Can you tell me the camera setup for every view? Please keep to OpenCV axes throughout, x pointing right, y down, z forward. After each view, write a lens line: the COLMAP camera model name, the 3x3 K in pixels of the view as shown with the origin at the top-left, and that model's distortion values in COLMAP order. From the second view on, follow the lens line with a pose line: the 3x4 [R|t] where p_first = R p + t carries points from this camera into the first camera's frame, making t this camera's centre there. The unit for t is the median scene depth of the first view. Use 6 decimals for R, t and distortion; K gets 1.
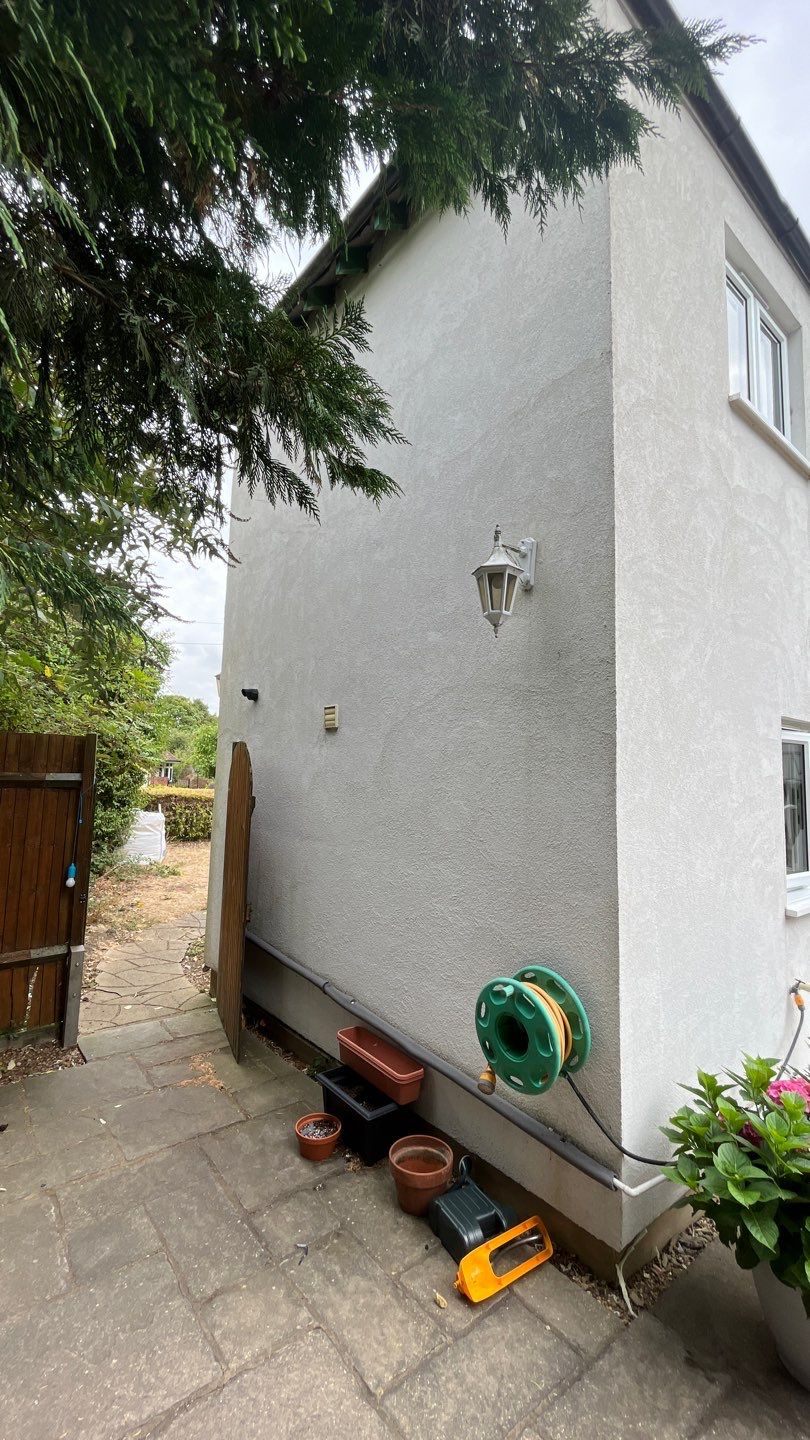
lens RADIAL K [[567.9, 0, 420.2], [0, 567.9, 716.6], [0, 0, 1]] dist [-0.007248, -0.000229]
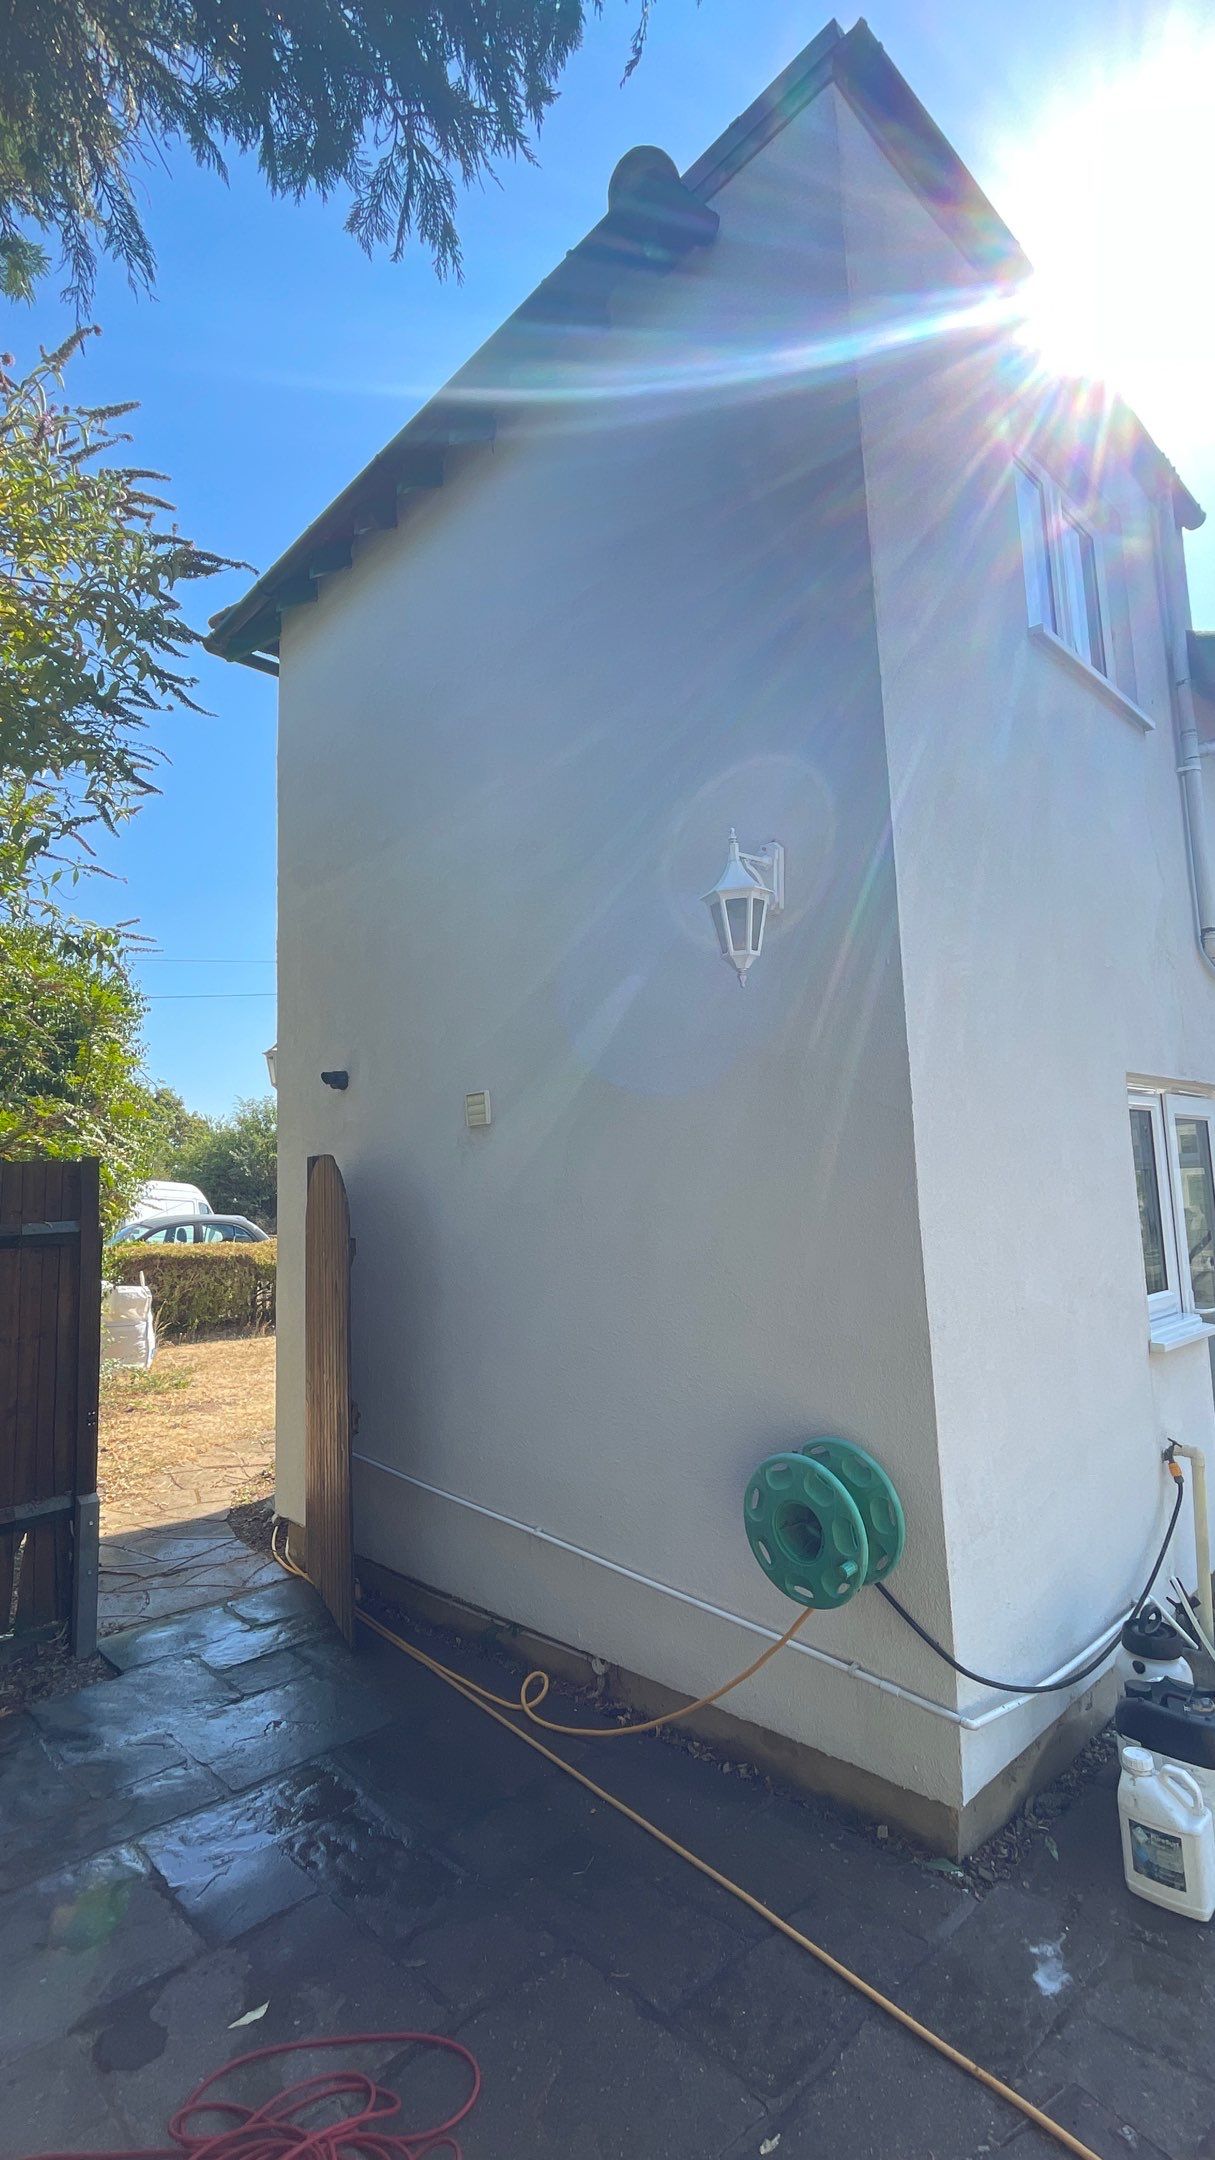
lens RADIAL K [[997.0, 0, 612.4], [0, 997.0, 1079.1], [0, 0, 1]] dist [-0.001240, -0.000345]
pose [[0.994837, -0.055420, 0.085017, -0.096340], [0.056869, 0.998273, -0.014721, -0.007059], [-0.084054, 0.019480, 0.996271, -0.168789]]
